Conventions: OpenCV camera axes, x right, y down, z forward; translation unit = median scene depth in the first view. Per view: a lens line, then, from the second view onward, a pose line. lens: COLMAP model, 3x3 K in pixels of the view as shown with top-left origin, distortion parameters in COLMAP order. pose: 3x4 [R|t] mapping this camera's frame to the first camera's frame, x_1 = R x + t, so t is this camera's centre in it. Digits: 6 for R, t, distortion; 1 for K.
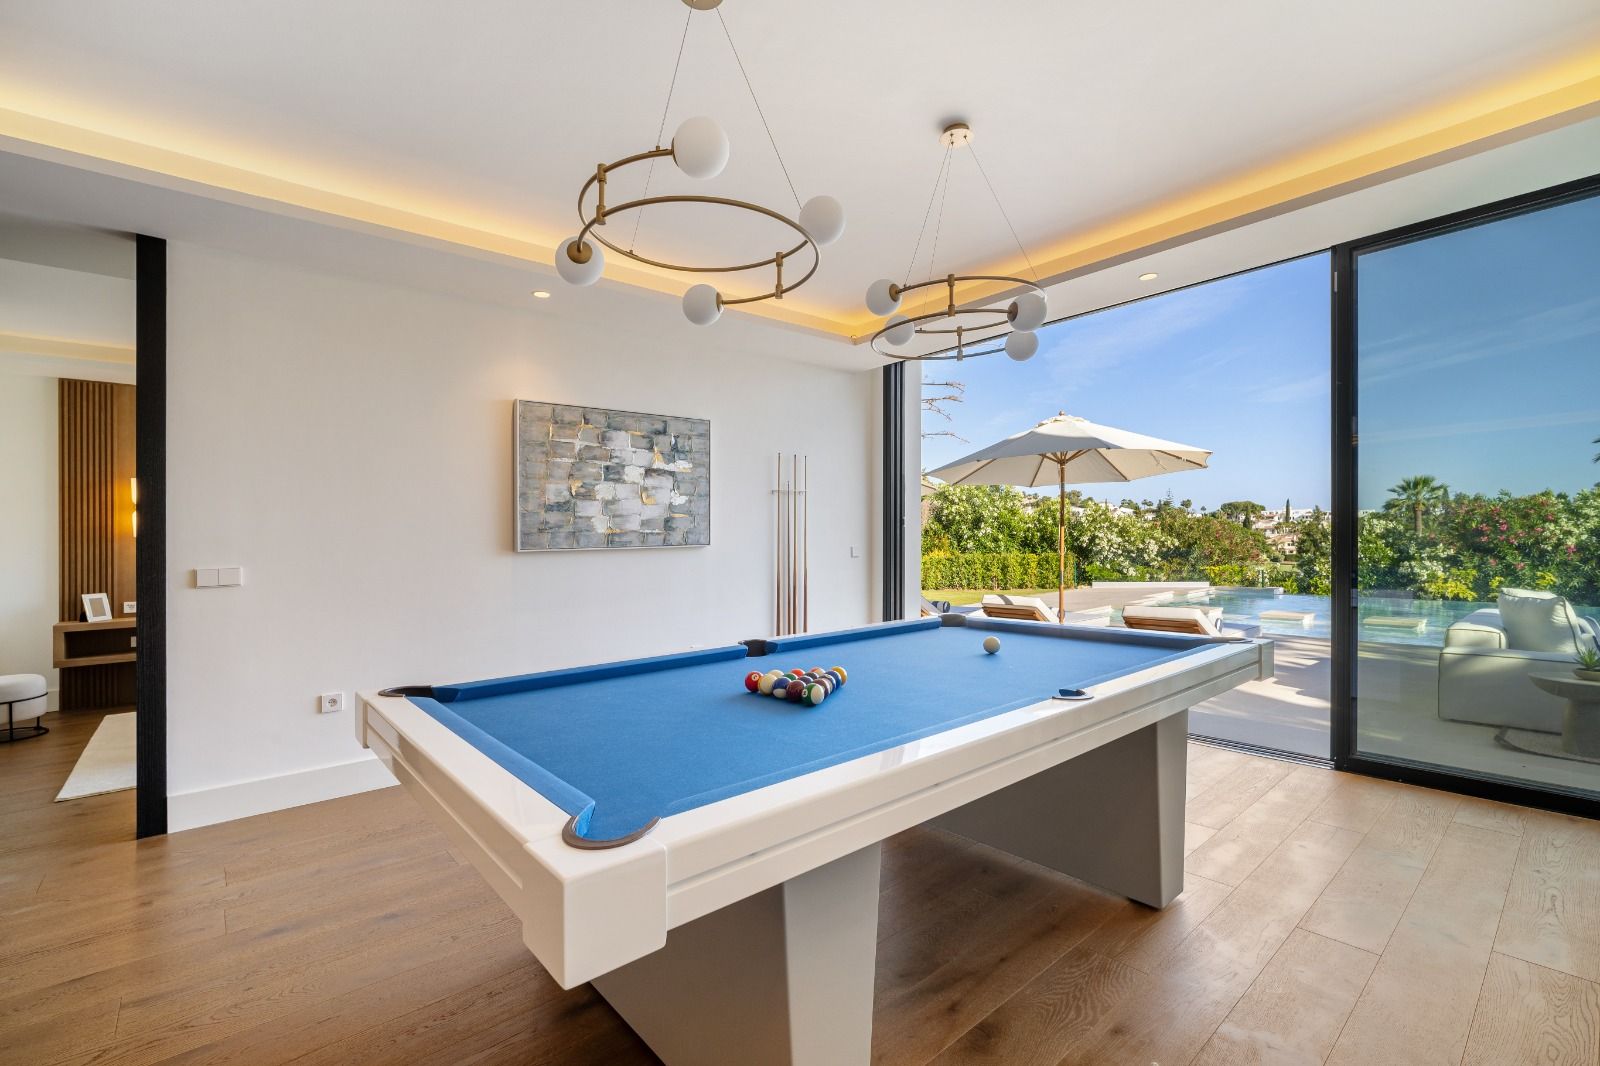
lens RADIAL K [[698.5, 0, 795.2], [0, 698.5, 534.2], [0, 0, 1]] dist [-0.004053, -0.000206]
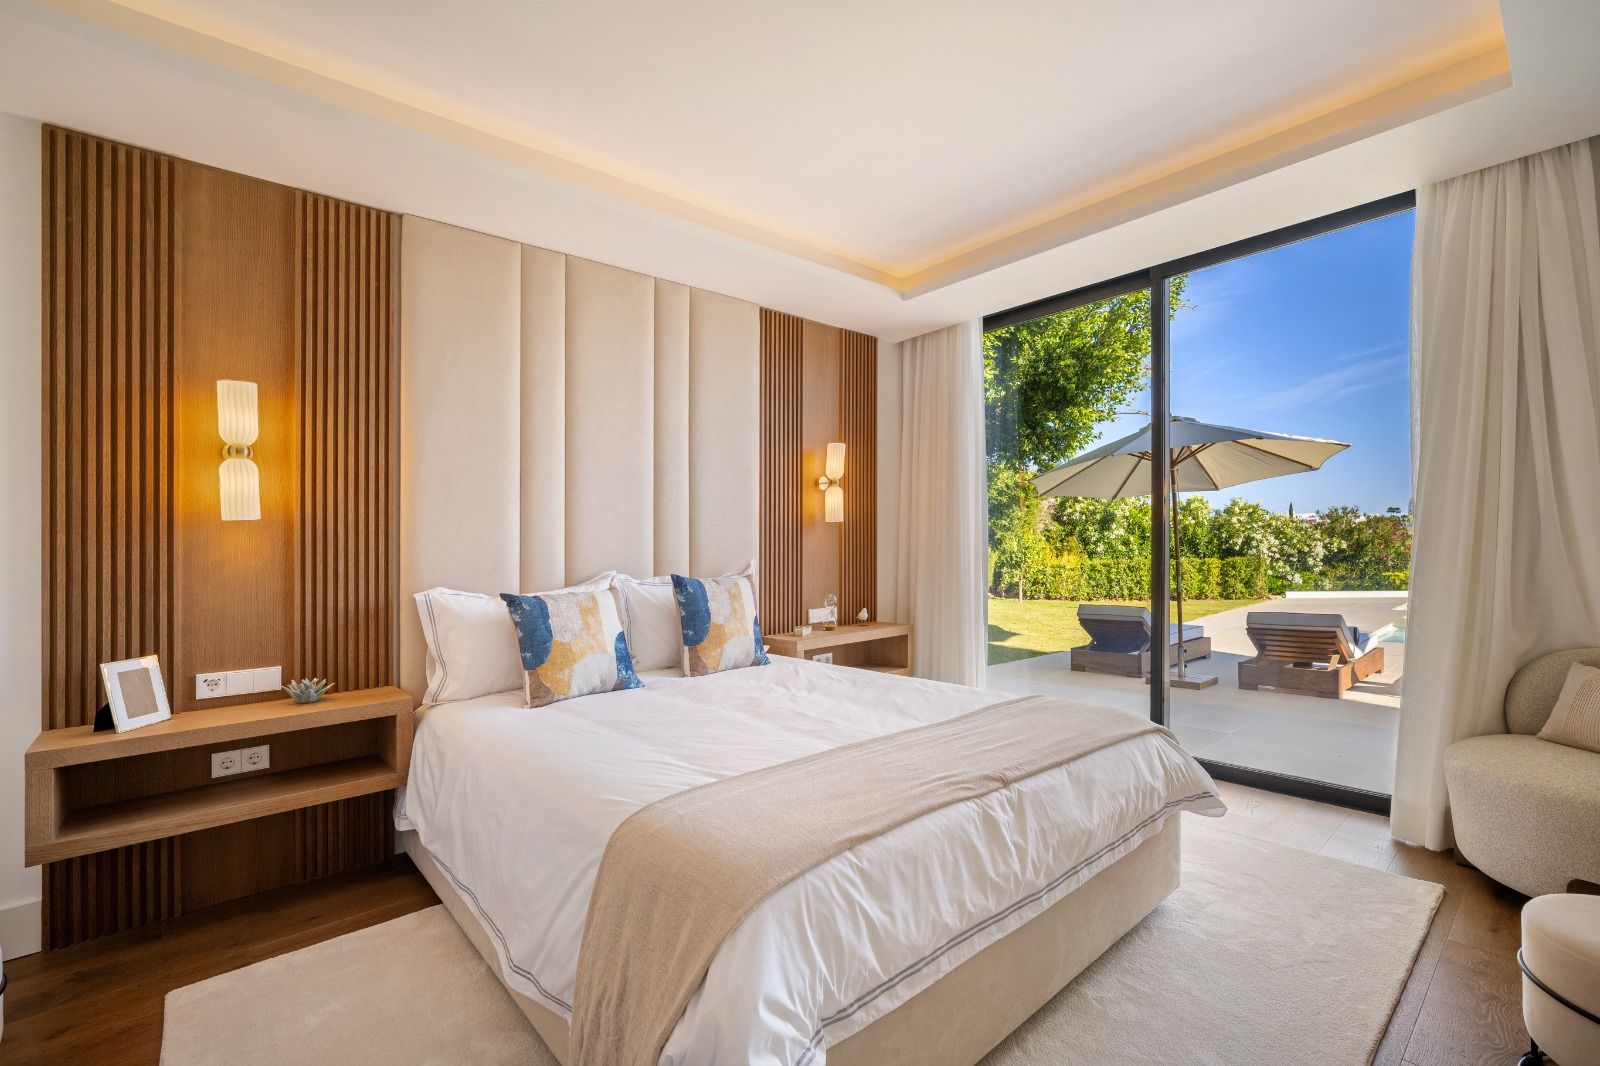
lens RADIAL K [[698.5, 0, 807.0], [0, 698.5, 537.2], [0, 0, 1]] dist [-0.004053, -0.000206]
pose [[0.999908, -0.001811, 0.013461, -0.139063], [0.001854, 0.999993, -0.003233, 0.003556], [-0.013455, 0.003258, 0.999904, 0.132353]]
